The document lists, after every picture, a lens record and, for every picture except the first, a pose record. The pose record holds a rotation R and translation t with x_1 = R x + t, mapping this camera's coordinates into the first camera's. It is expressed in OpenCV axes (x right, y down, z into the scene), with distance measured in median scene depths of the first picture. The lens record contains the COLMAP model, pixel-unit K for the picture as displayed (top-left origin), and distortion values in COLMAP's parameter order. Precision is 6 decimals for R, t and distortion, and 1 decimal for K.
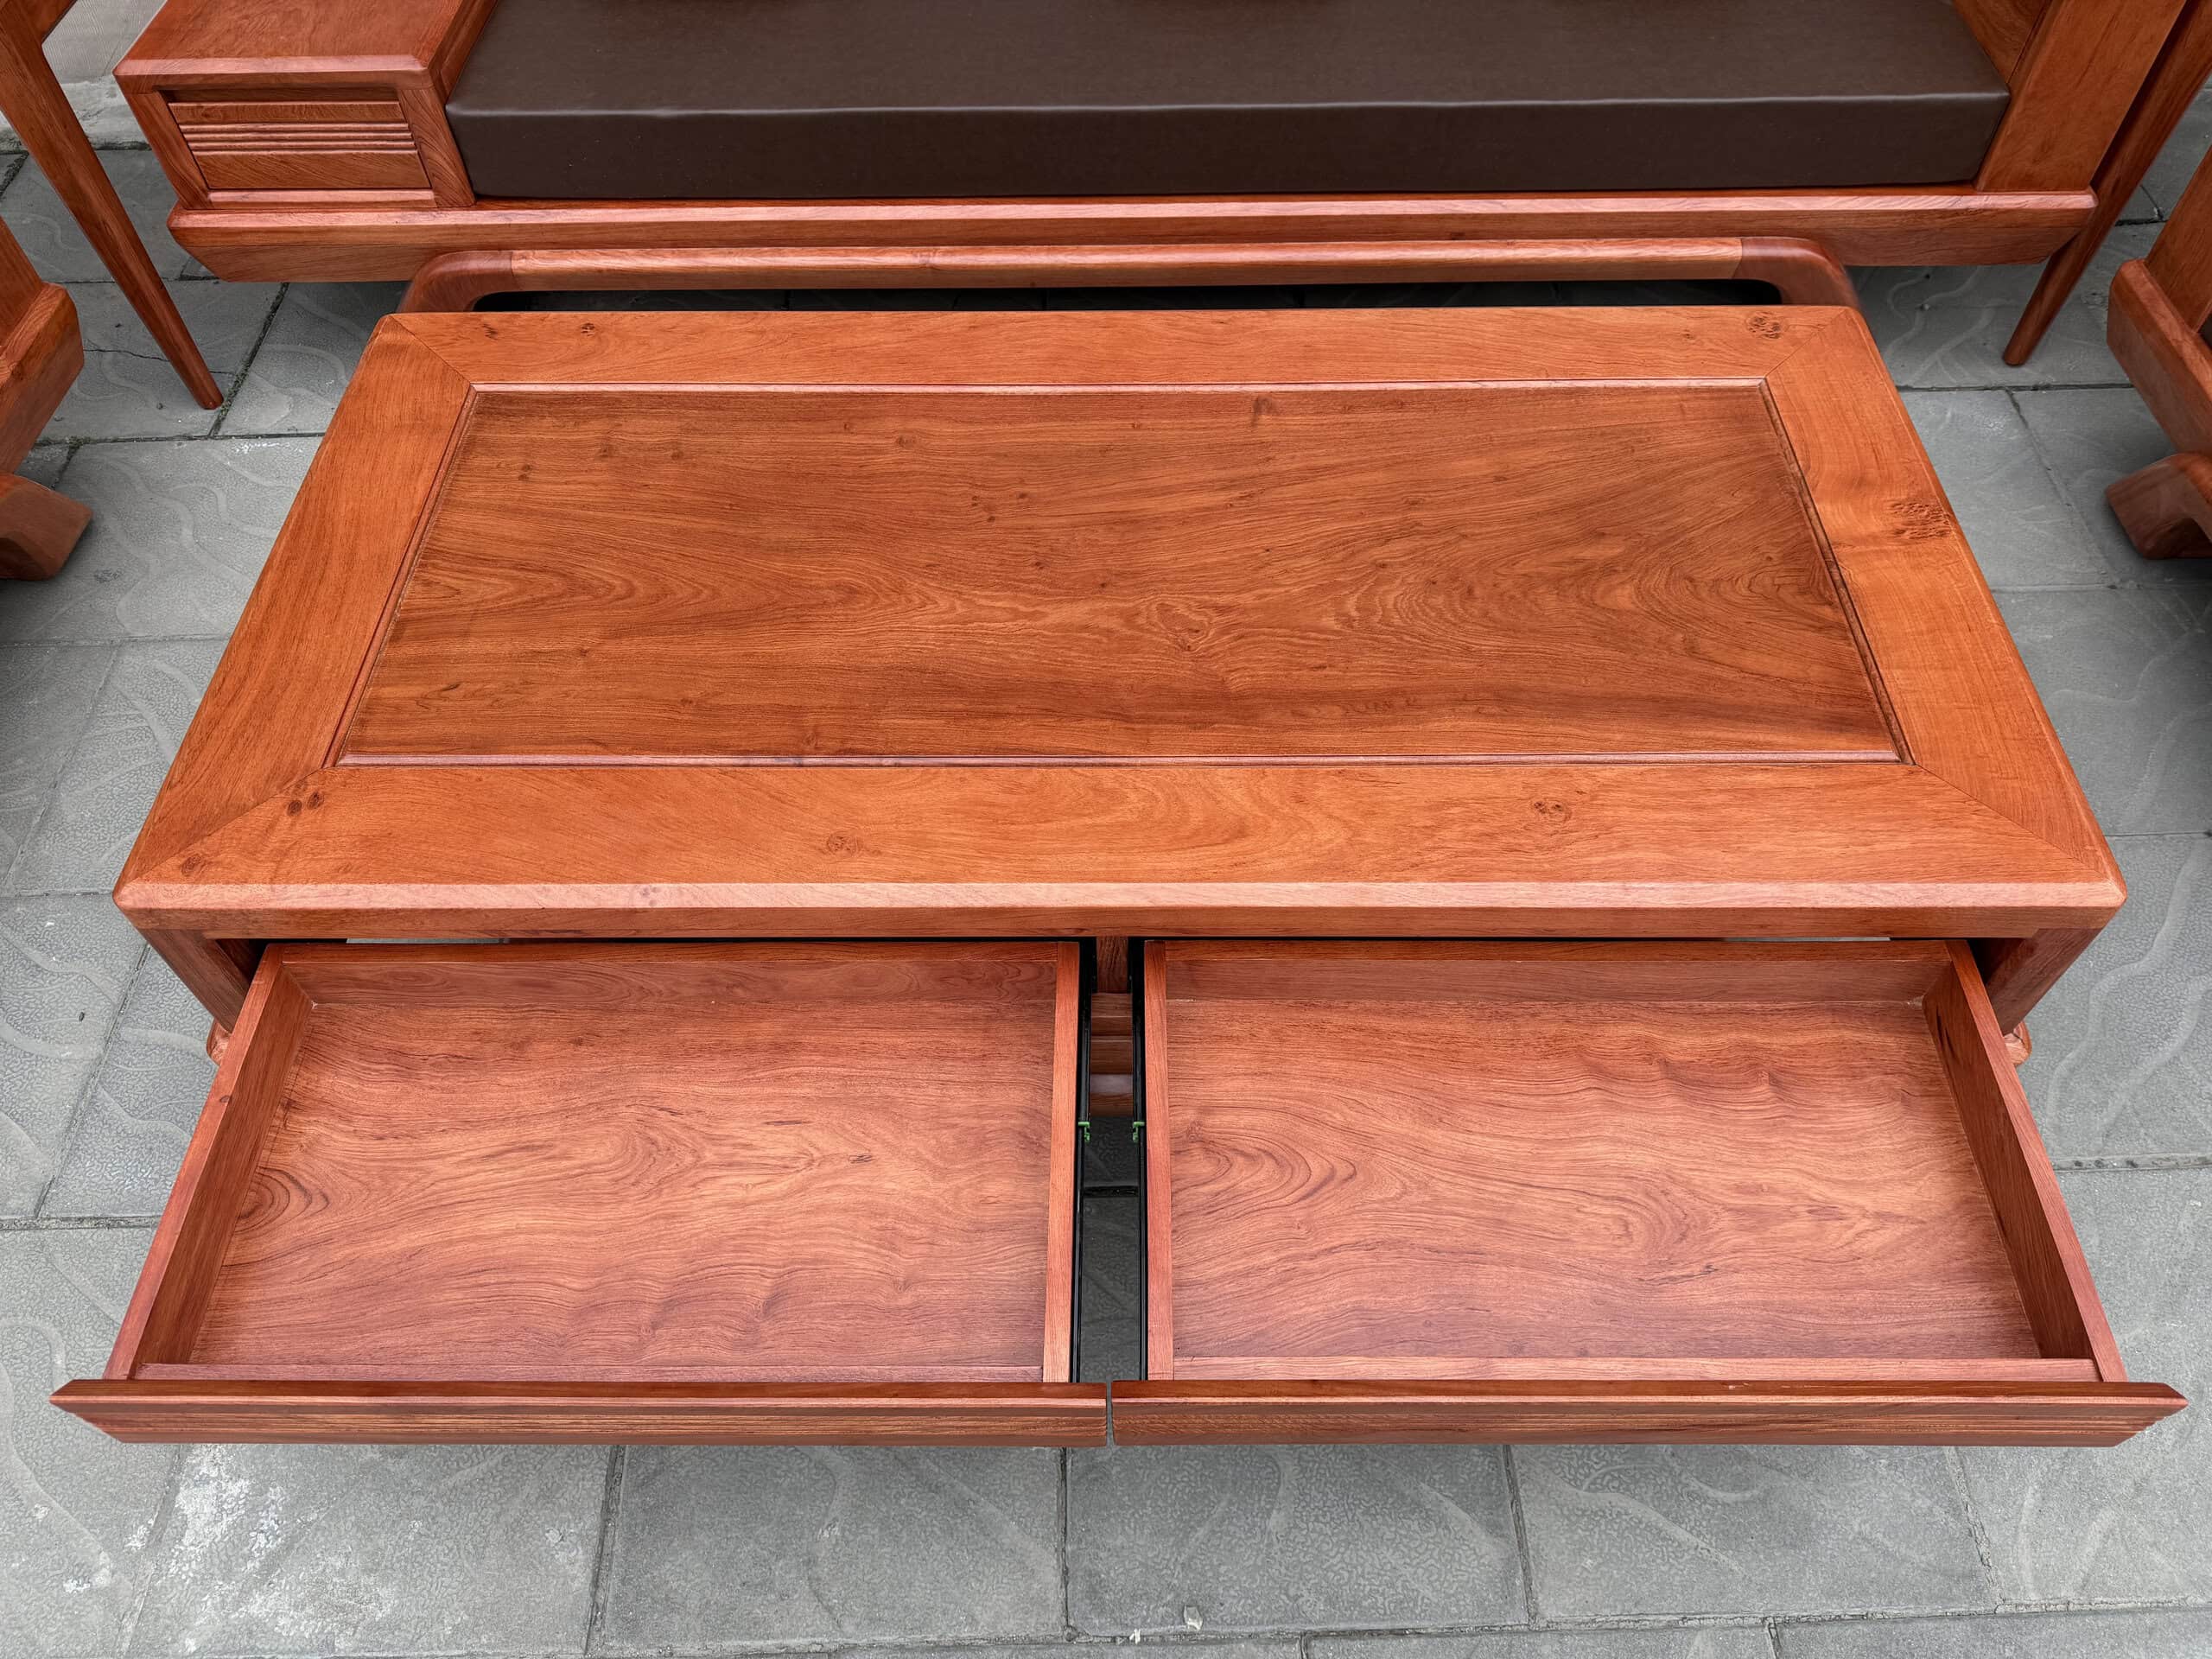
lens RADIAL K [[1573.9, 0, 1107.4], [0, 1573.9, 837.1], [0, 0, 1]] dist [0.002229, -0.012477]
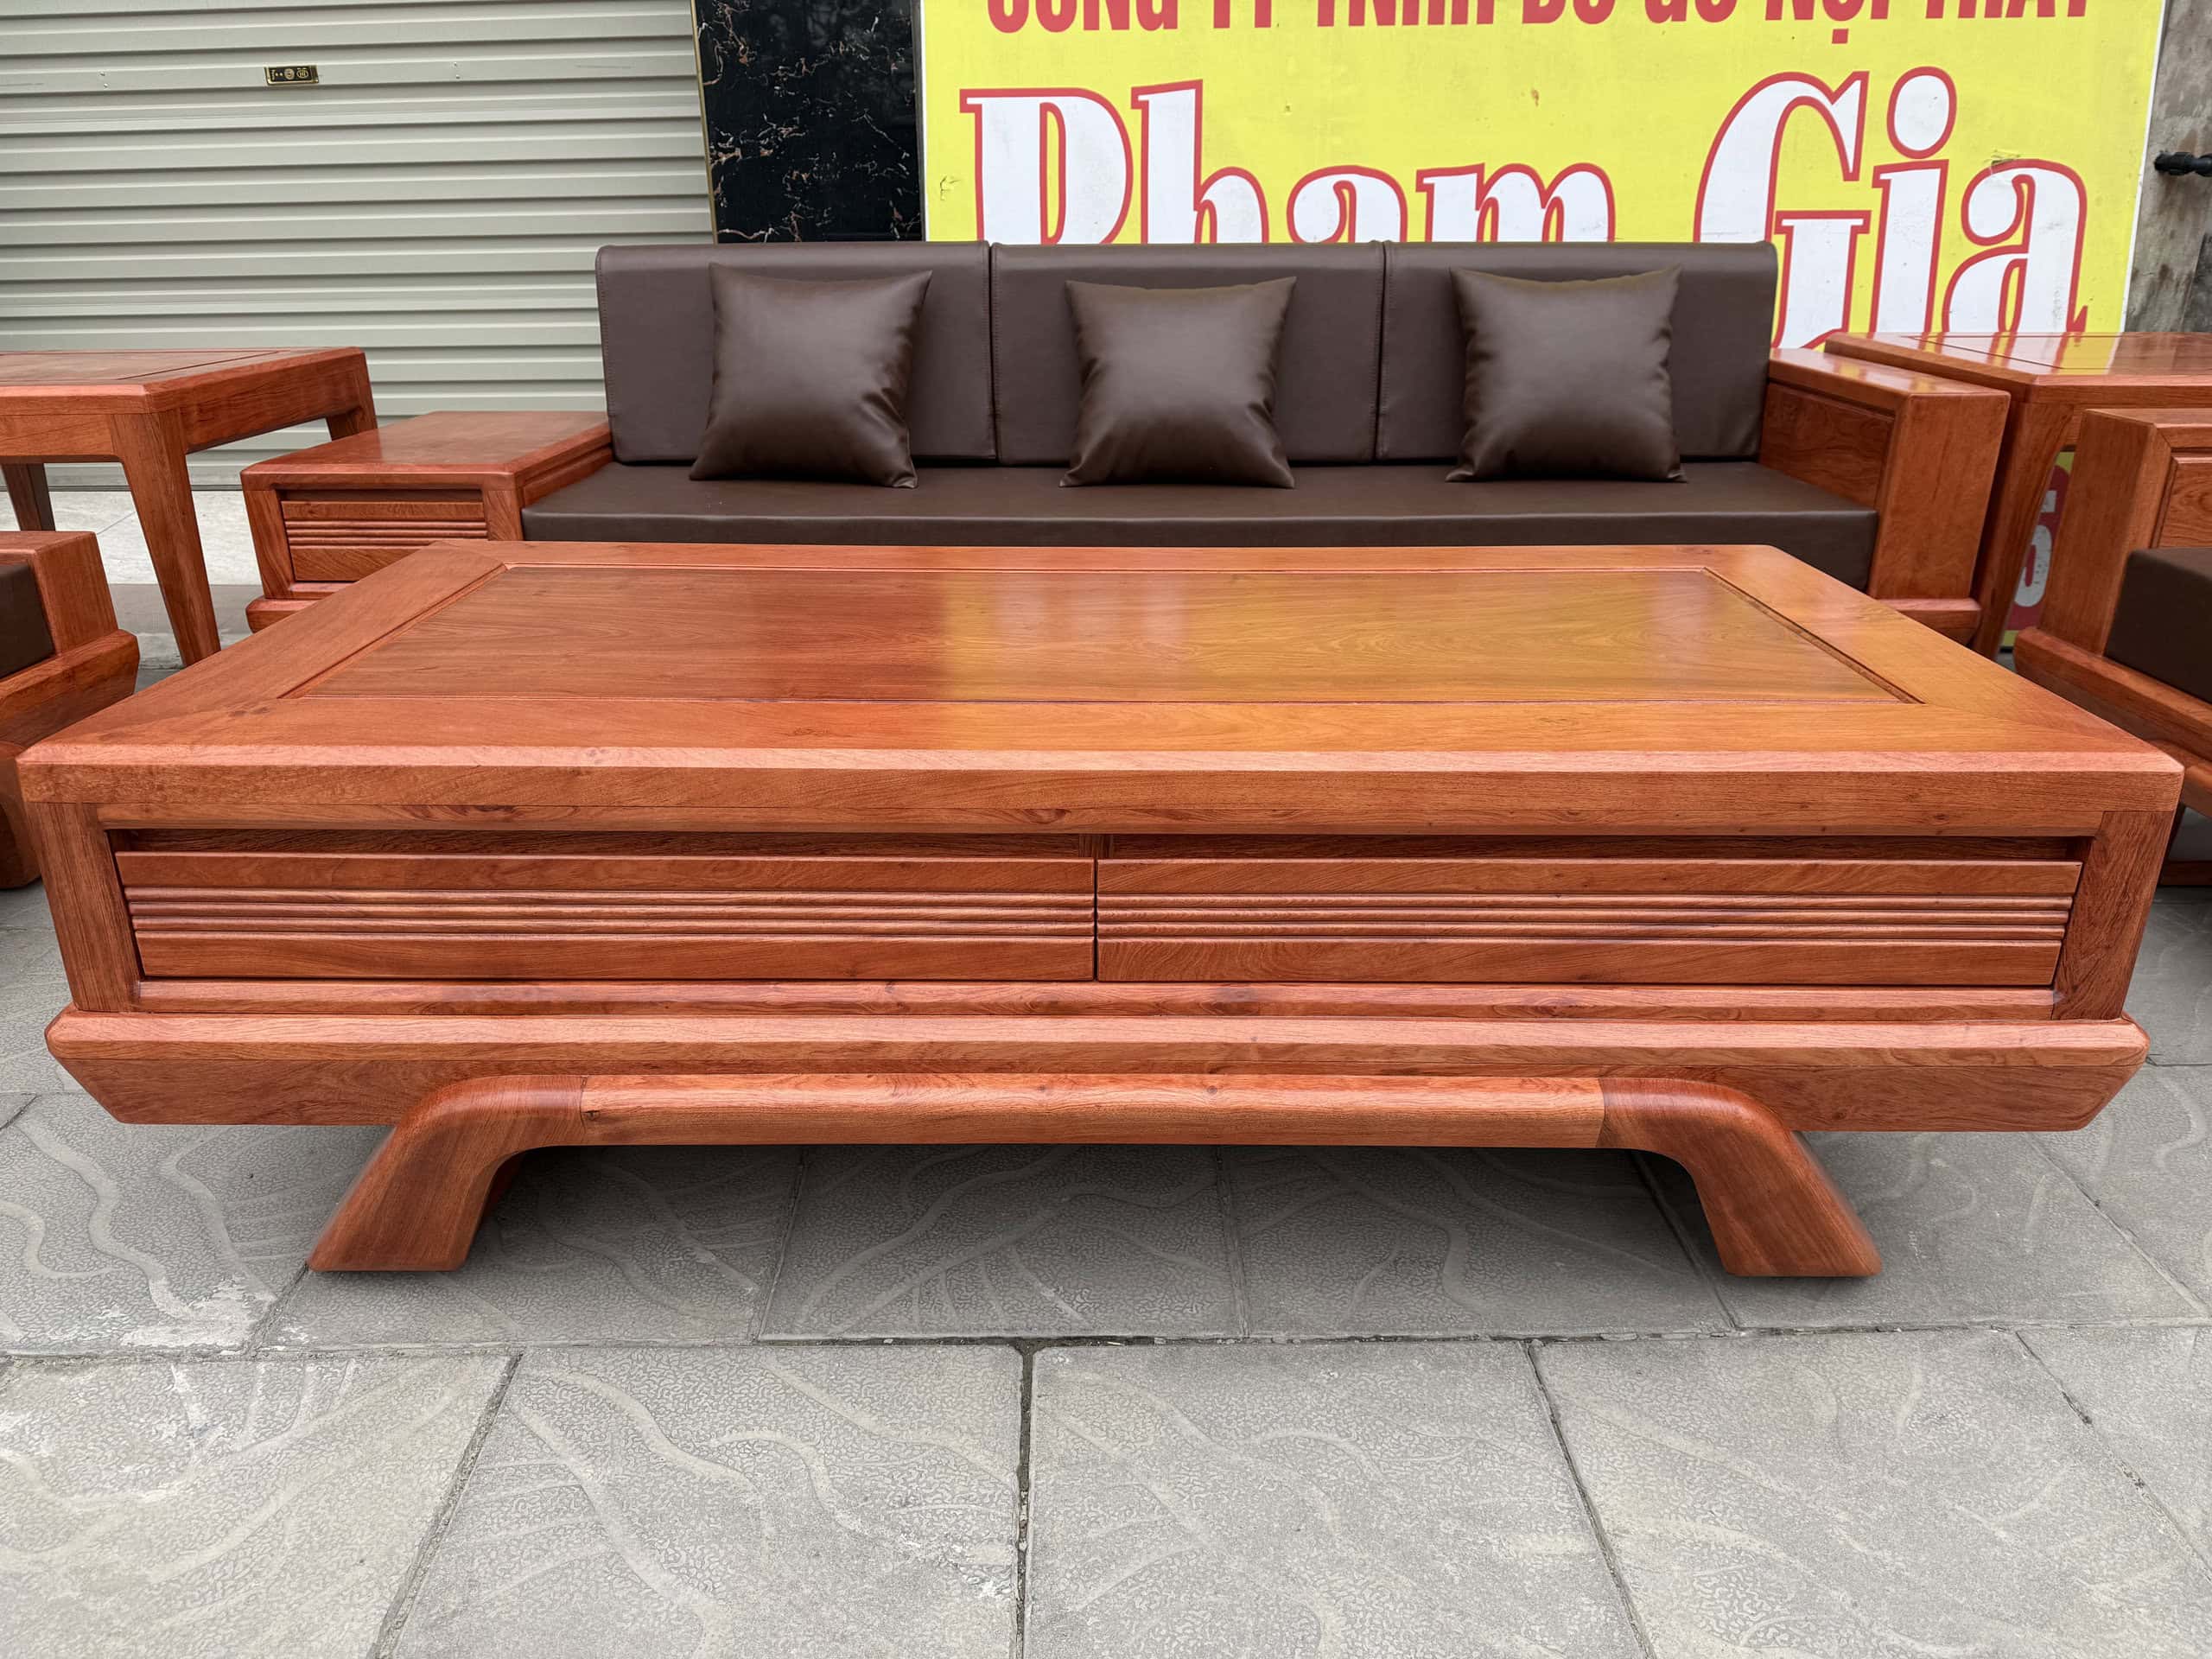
lens RADIAL K [[1573.9, 0, 1106.6], [0, 1573.9, 835.2], [0, 0, 1]] dist [0.002229, -0.012477]
pose [[0.999920, 0.011373, 0.005560, 0.003944], [-0.006794, 0.852735, -0.522299, 0.496408], [-0.010682, 0.522220, 0.852744, 0.204793]]
